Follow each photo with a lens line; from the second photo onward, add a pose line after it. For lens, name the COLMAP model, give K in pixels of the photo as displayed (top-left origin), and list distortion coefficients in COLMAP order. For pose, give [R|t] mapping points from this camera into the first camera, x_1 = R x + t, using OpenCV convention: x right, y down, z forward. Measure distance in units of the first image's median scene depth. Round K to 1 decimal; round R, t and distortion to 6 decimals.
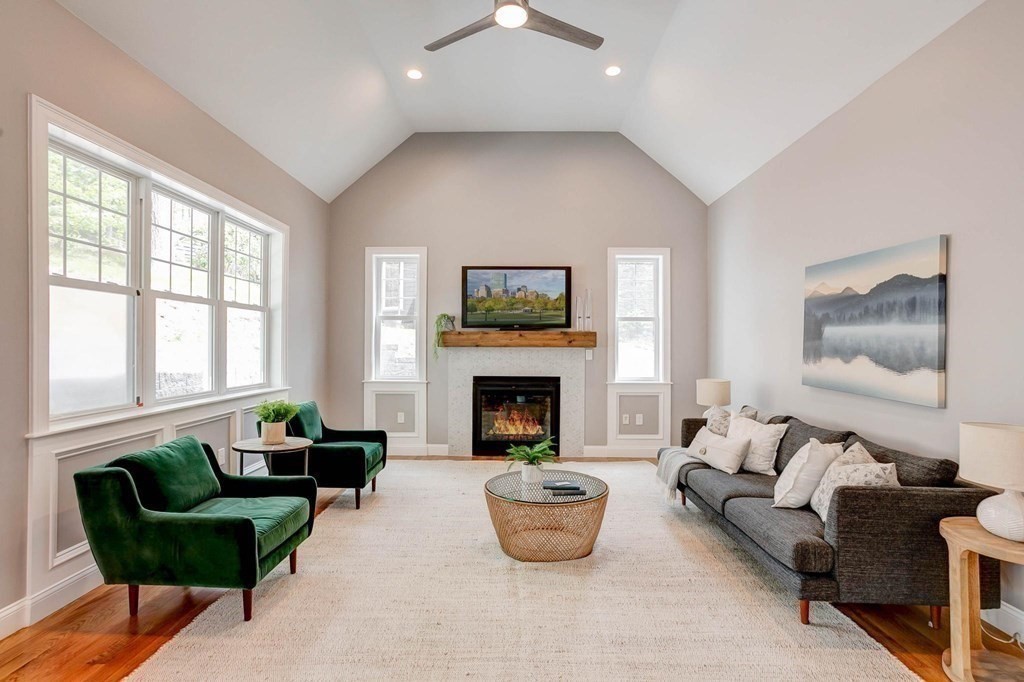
lens RADIAL K [[494.5, 0, 504.7], [0, 494.5, 341.1], [0, 0, 1]] dist [-0.051912, 0.035357]
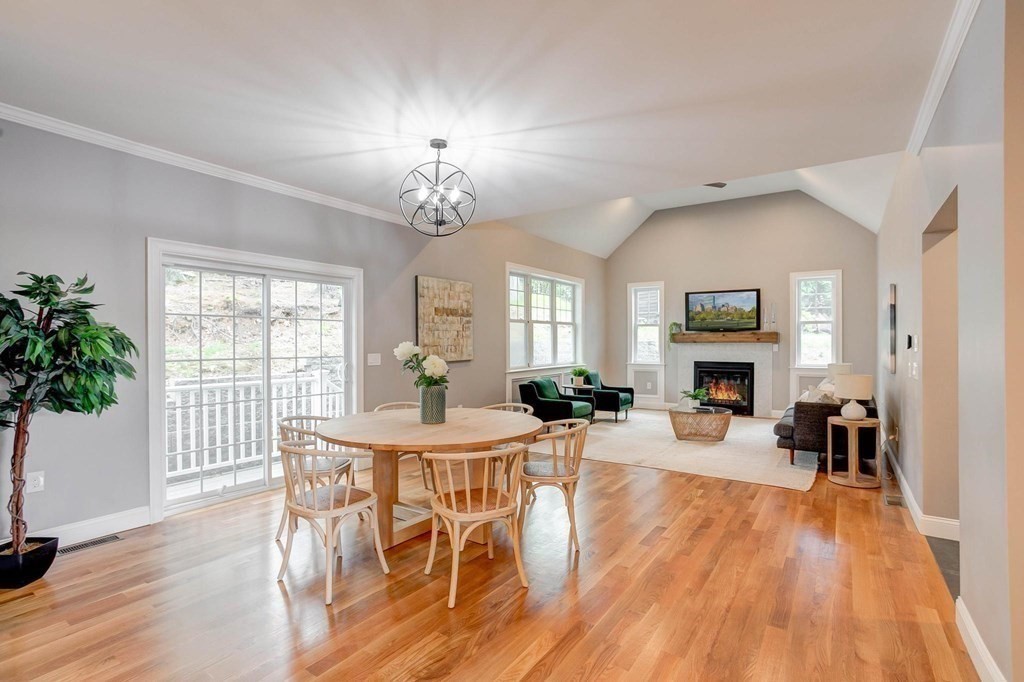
lens RADIAL K [[494.5, 0, 504.7], [0, 494.5, 341.1], [0, 0, 1]] dist [-0.051912, 0.035357]
pose [[0.834488, -0.004146, -0.551011, 0.303337], [0.009188, 0.999937, 0.006391, -0.009538], [0.550950, -0.010395, 0.834474, -0.658734]]
